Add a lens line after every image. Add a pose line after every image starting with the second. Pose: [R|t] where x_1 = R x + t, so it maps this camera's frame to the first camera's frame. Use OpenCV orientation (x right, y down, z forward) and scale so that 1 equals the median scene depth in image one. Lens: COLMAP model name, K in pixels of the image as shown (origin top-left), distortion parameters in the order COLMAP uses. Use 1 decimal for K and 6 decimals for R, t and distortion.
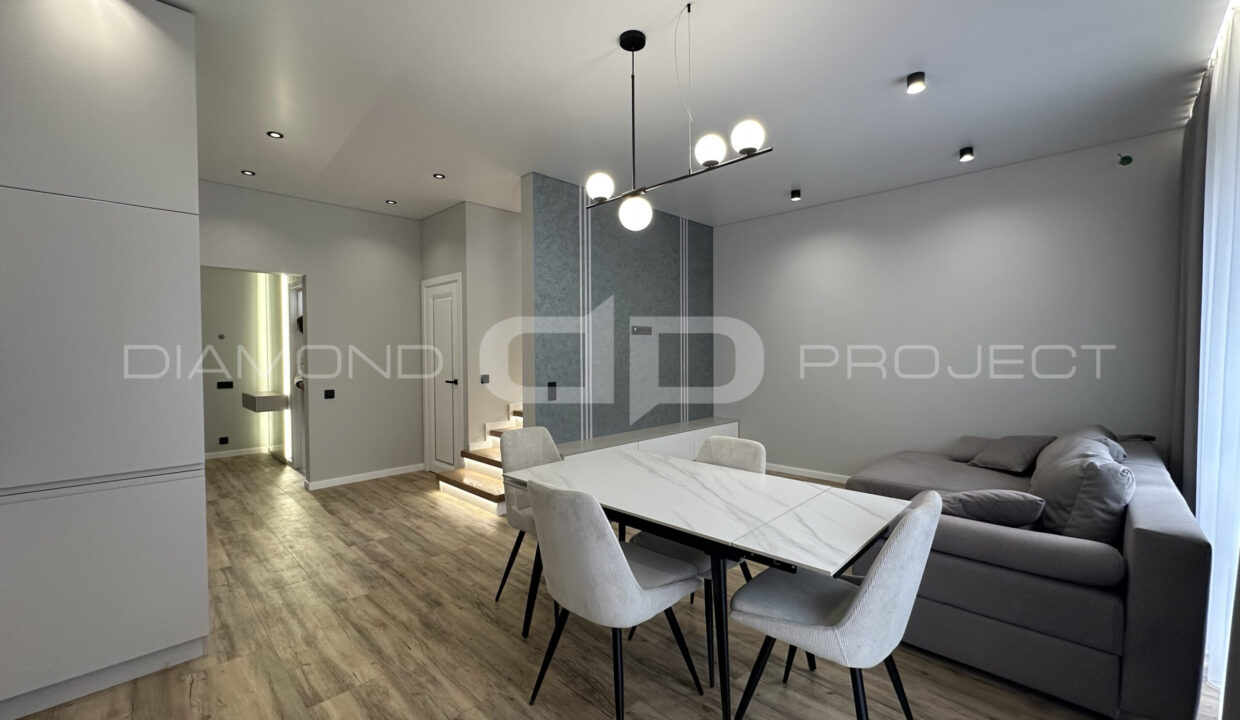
lens RADIAL K [[494.6, 0, 620.1], [0, 494.6, 361.3], [0, 0, 1]] dist [-0.003451, 0.000633]
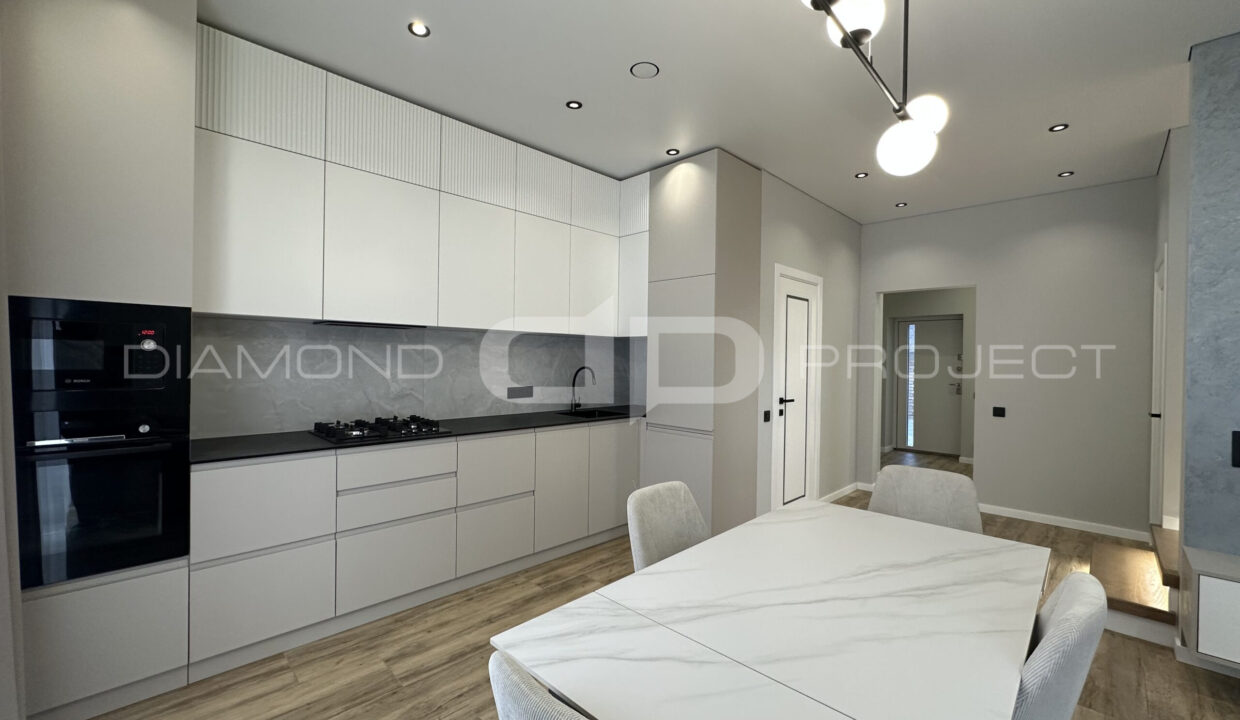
lens RADIAL K [[494.6, 0, 620.2], [0, 494.6, 362.0], [0, 0, 1]] dist [-0.003451, 0.000633]
pose [[-0.006557, 0.012137, -0.999905, 0.341352], [-0.037515, 0.999219, 0.012375, -0.010715], [0.999275, 0.037593, -0.006096, 0.334876]]
